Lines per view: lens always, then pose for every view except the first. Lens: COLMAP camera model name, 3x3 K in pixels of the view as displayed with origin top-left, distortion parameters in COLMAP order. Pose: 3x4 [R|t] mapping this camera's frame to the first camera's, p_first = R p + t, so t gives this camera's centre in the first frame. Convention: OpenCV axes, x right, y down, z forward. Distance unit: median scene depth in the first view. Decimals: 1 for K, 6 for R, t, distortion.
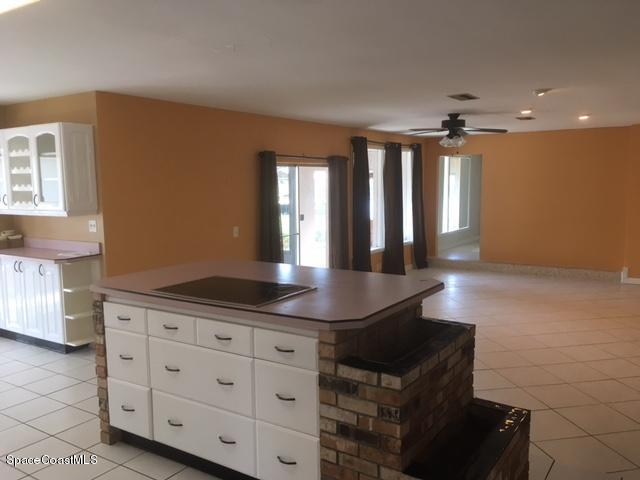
lens RADIAL K [[547.8, 0, 319.7], [0, 547.8, 242.3], [0, 0, 1]] dist [0.075121, -0.123238]
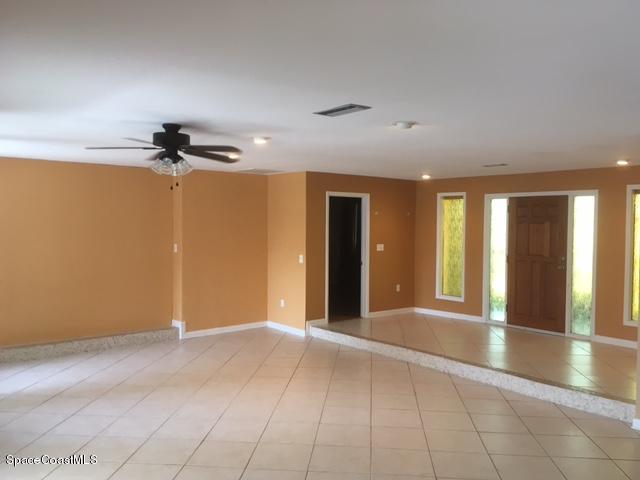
lens RADIAL K [[547.8, 0, 319.7], [0, 547.8, 242.3], [0, 0, 1]] dist [0.075121, -0.123238]
pose [[0.287718, -0.016264, 0.957577, -0.255846], [0.105800, 0.994276, -0.014901, -0.047815], [-0.951853, 0.105599, 0.287792, 0.487085]]
